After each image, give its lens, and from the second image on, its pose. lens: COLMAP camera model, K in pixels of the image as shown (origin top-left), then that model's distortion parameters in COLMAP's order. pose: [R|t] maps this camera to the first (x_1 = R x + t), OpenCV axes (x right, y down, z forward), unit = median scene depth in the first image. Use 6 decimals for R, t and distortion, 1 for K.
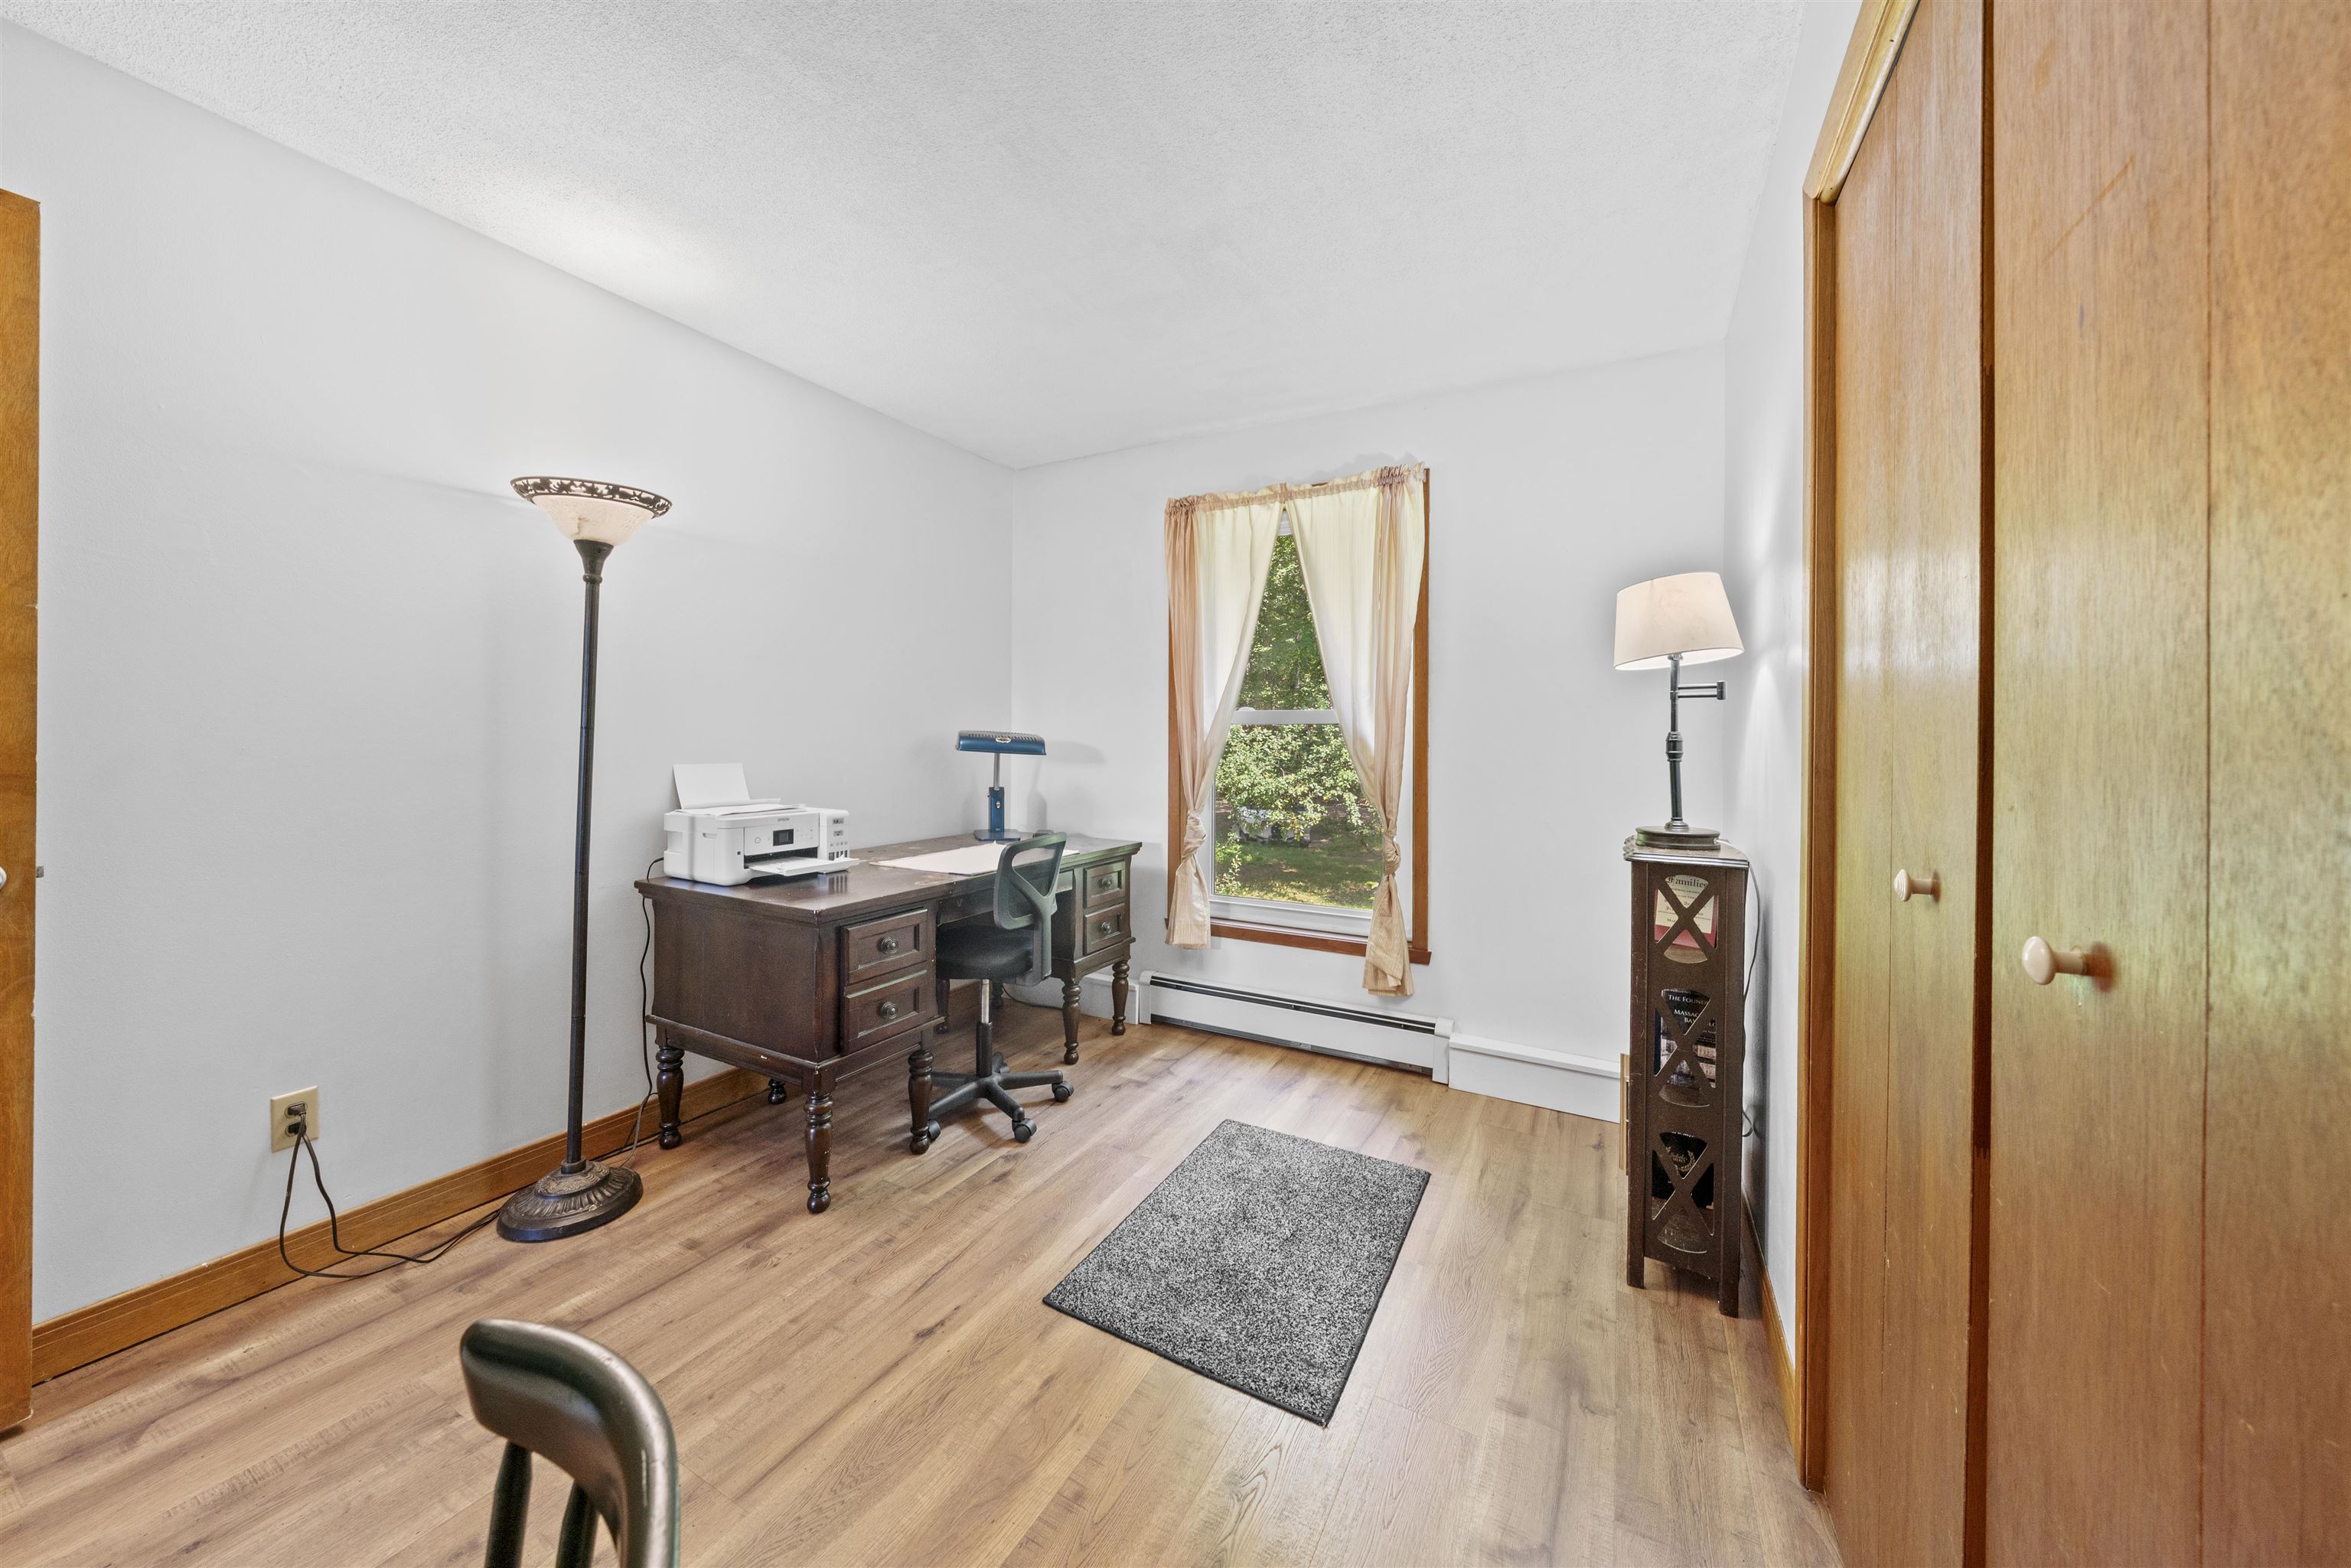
lens RADIAL K [[807.0, 0, 1174.5], [0, 807.0, 740.7], [0, 0, 1]] dist [-0.000702, -0.000045]
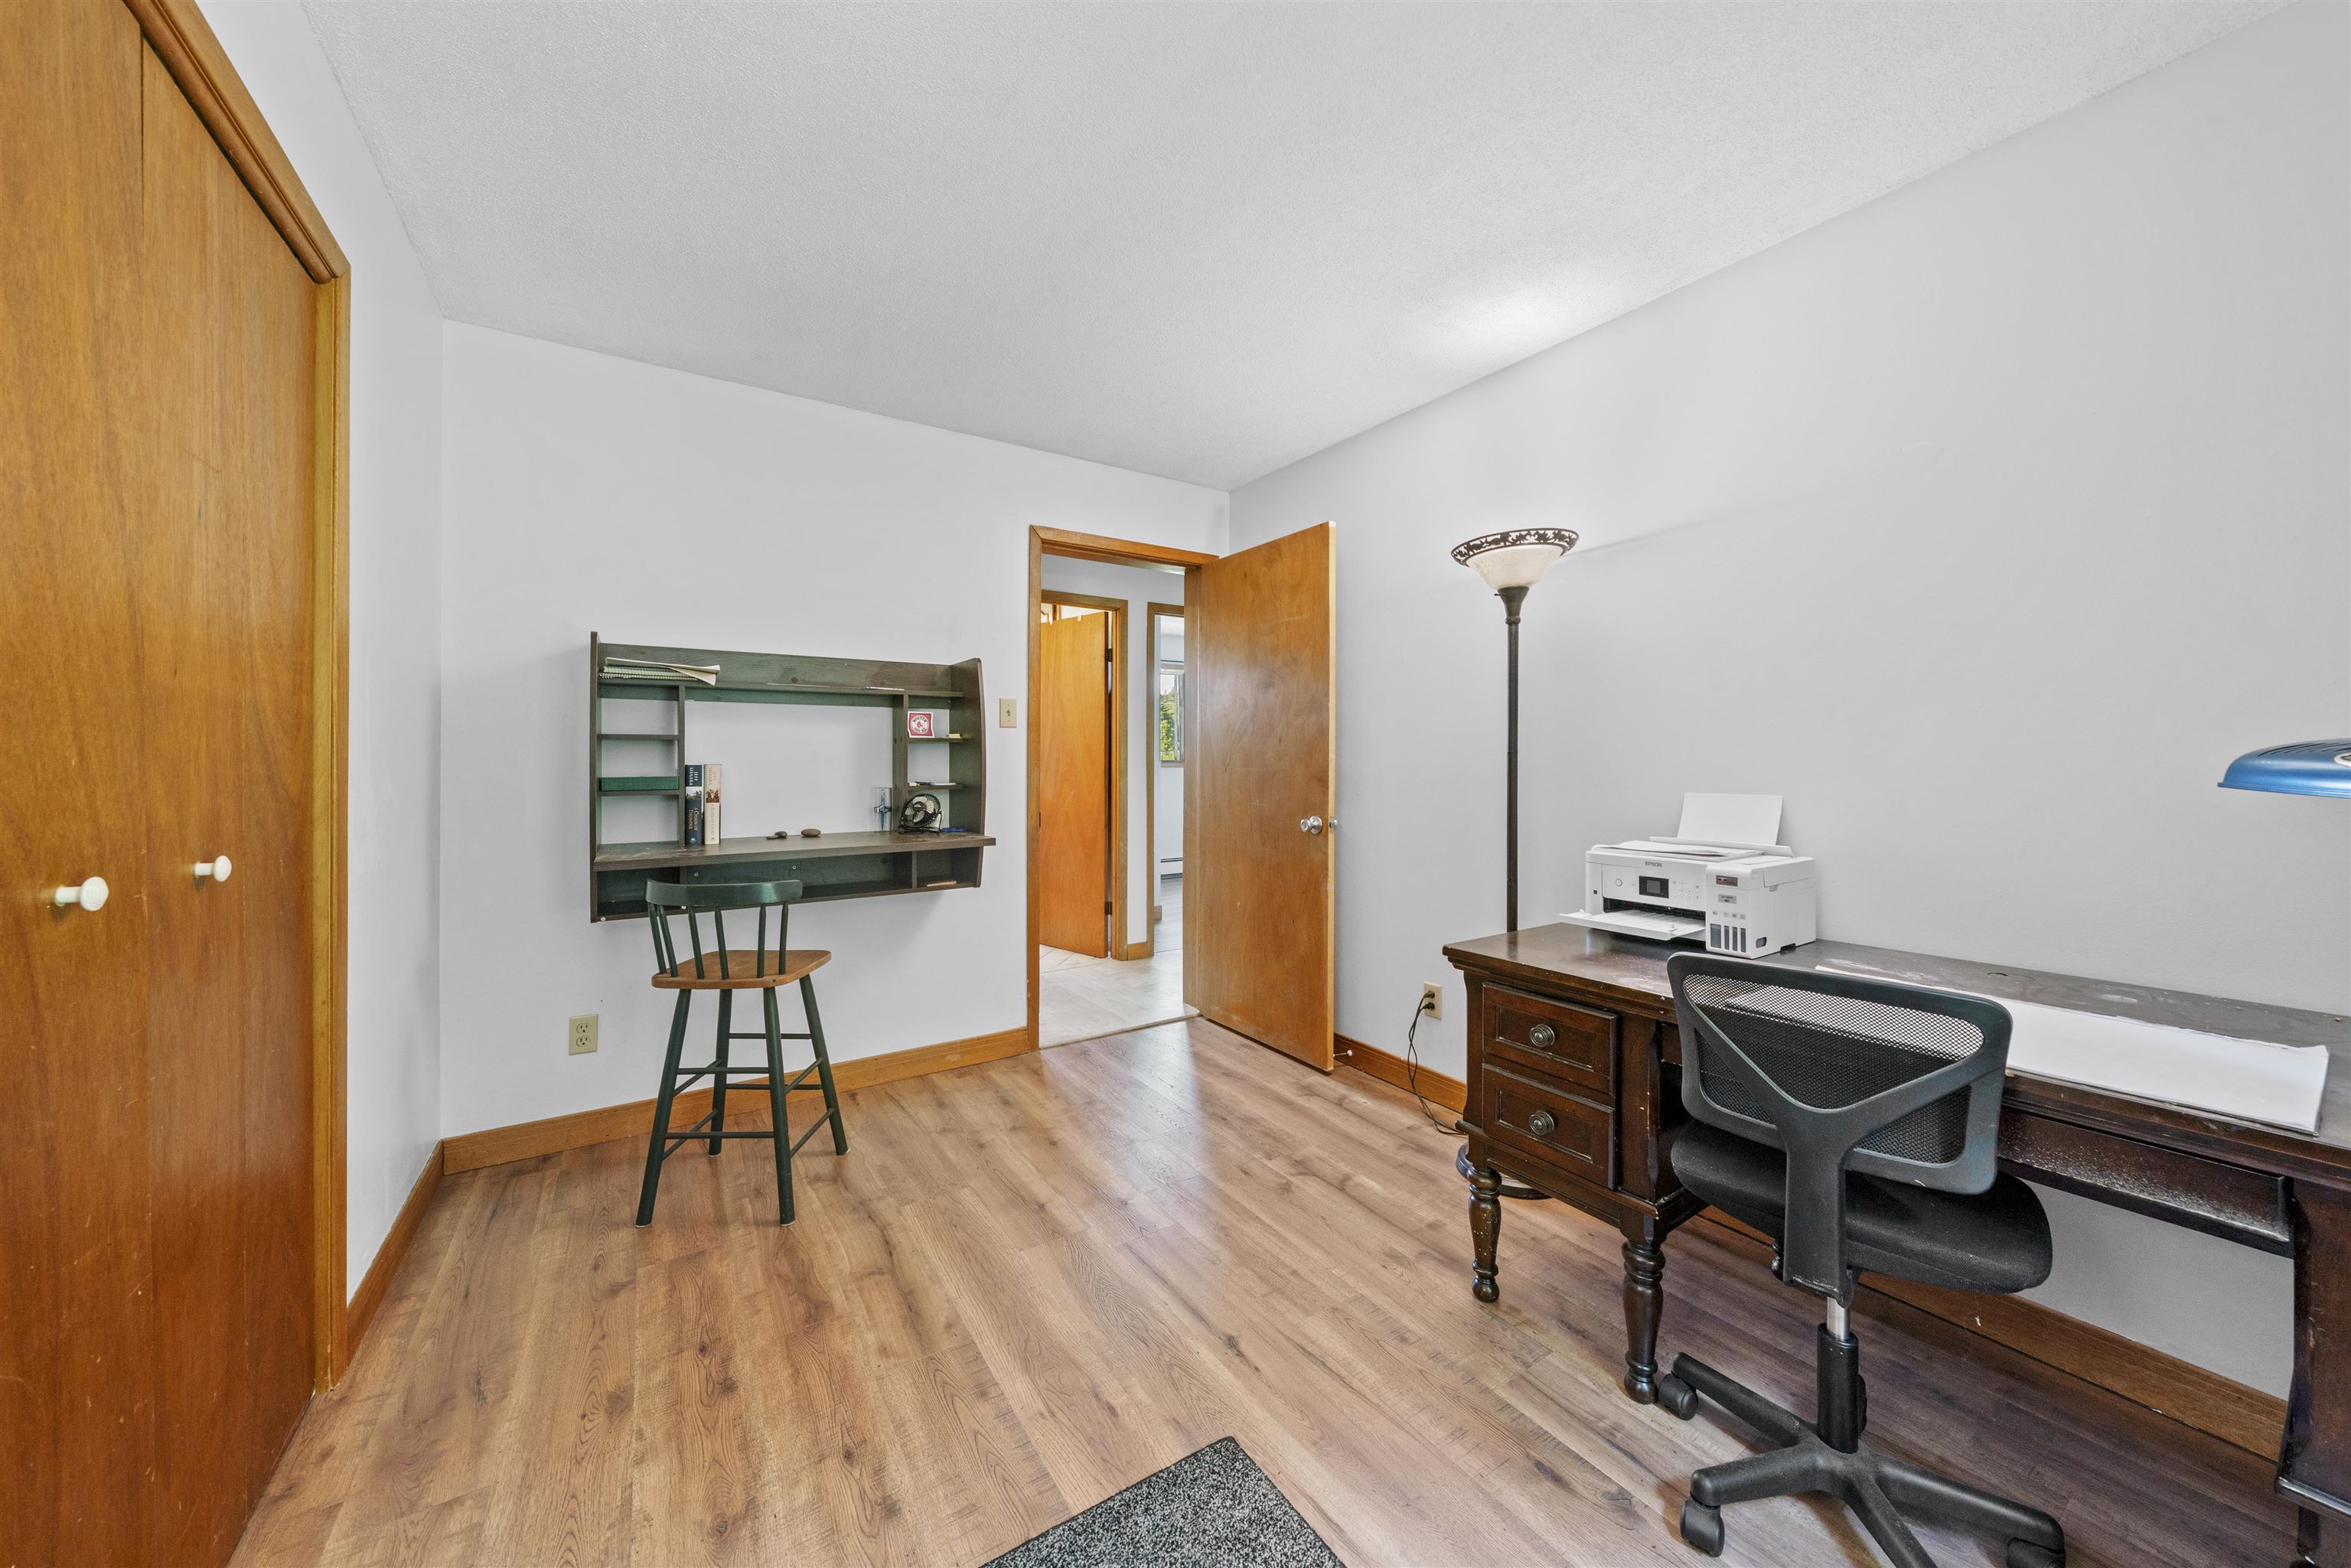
lens RADIAL K [[815.6, 0, 1175.0], [0, 815.6, 763.2], [0, 0, 1]] dist [-0.001048, -0.000050]
pose [[-0.466359, -0.008923, -0.884550, 0.557728], [-0.007256, 0.999954, -0.006262, 0.010520], [0.884566, 0.003498, -0.466403, 1.233289]]
